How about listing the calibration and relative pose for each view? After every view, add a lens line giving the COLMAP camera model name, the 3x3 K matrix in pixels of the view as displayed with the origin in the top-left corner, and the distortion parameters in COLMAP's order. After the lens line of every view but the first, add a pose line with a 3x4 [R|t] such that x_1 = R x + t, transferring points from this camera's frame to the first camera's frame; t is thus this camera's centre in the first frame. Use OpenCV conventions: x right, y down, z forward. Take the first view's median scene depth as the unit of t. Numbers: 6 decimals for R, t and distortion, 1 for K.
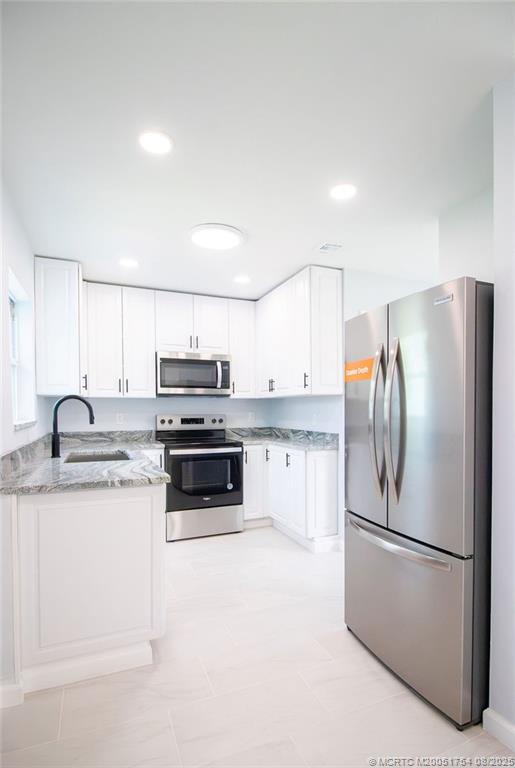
lens RADIAL K [[372.0, 0, 250.6], [0, 372.0, 416.5], [0, 0, 1]] dist [-0.004467, -0.003654]
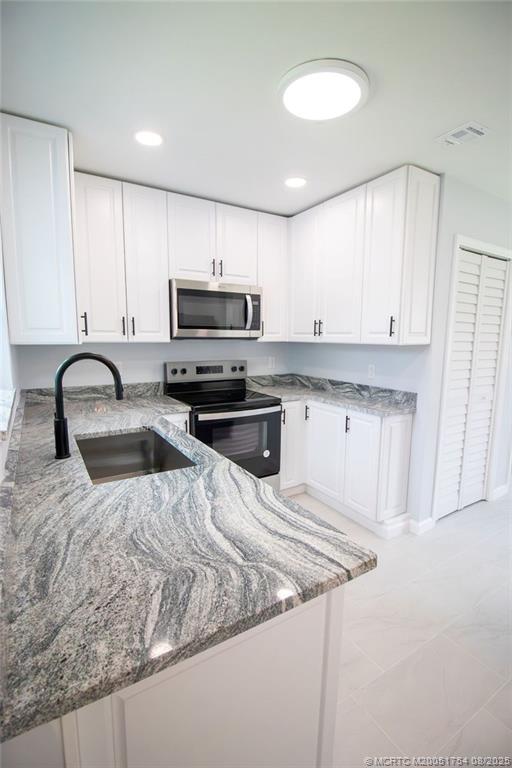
lens RADIAL K [[359.2, 0, 252.4], [0, 359.2, 384.5], [0, 0, 1]] dist [-0.005187, -0.000327]
pose [[0.990726, -0.005790, 0.135749, -0.185969], [-0.009226, 0.993919, 0.109728, -0.045637], [-0.135558, -0.109962, 0.984648, 0.246743]]
